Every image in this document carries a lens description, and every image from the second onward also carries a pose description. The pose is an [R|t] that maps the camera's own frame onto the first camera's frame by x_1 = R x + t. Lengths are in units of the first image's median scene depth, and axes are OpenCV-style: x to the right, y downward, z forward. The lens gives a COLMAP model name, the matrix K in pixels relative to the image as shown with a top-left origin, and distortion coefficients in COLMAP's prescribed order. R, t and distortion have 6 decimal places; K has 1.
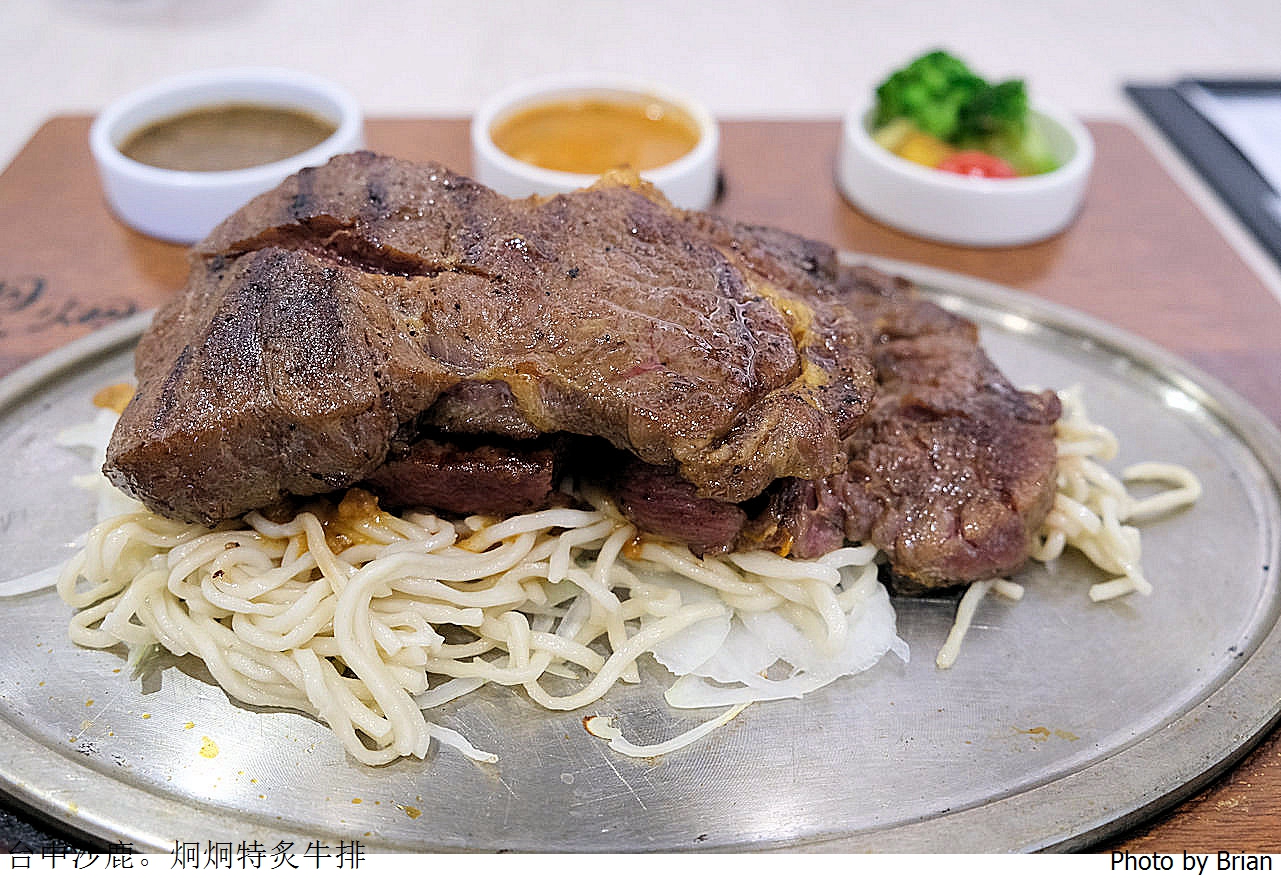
lens RADIAL K [[1217.8, 0, 640.5], [0, 1217.8, 439.5], [0, 0, 1]] dist [0.025399, 0.003839]
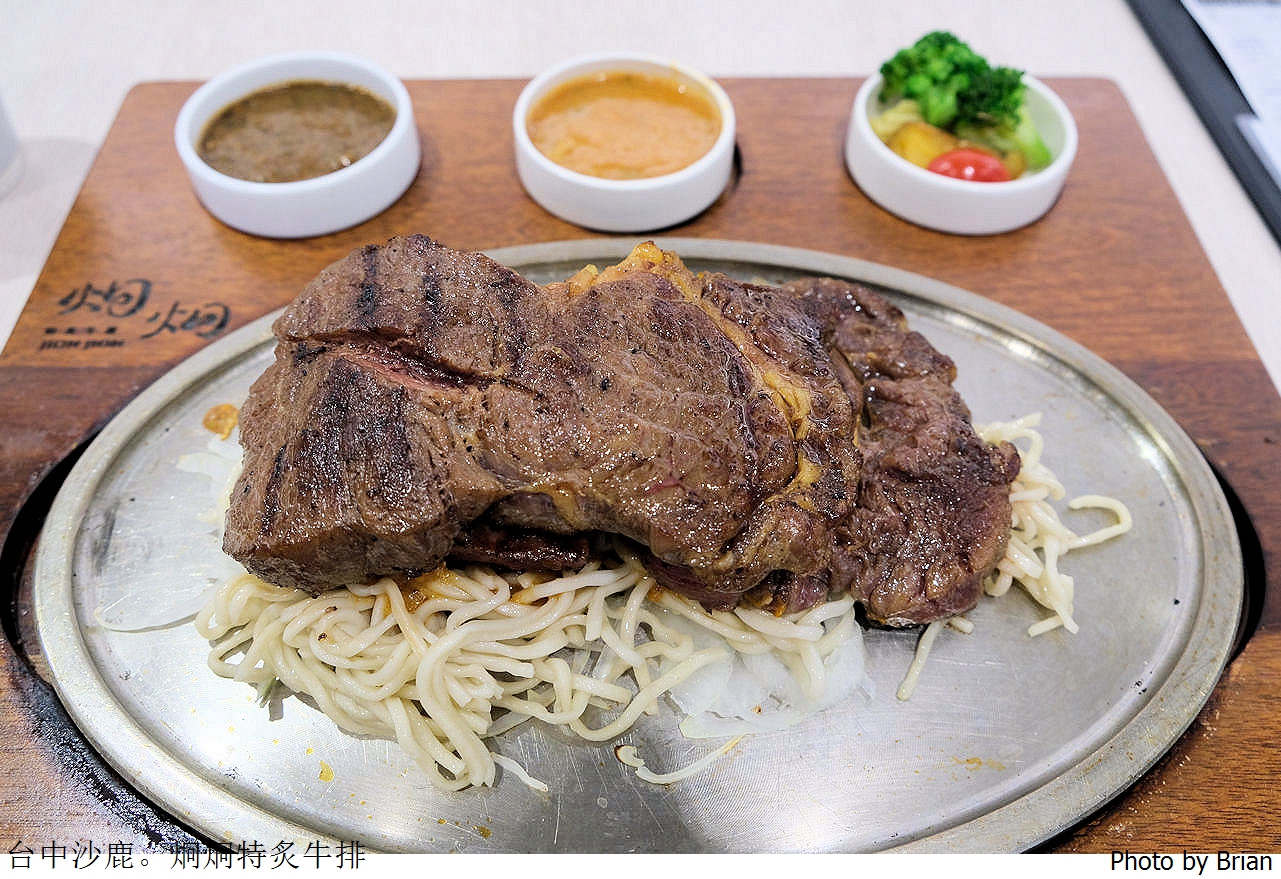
lens RADIAL K [[1056.8, 0, 640.5], [0, 1056.8, 439.5], [0, 0, 1]] dist [-0.002799, 0.058383]
pose [[0.999671, 0.006857, -0.024708, 0.004861], [-0.000634, 0.969895, 0.243521, -0.331154], [0.025633, -0.243425, 0.969581, 0.008561]]
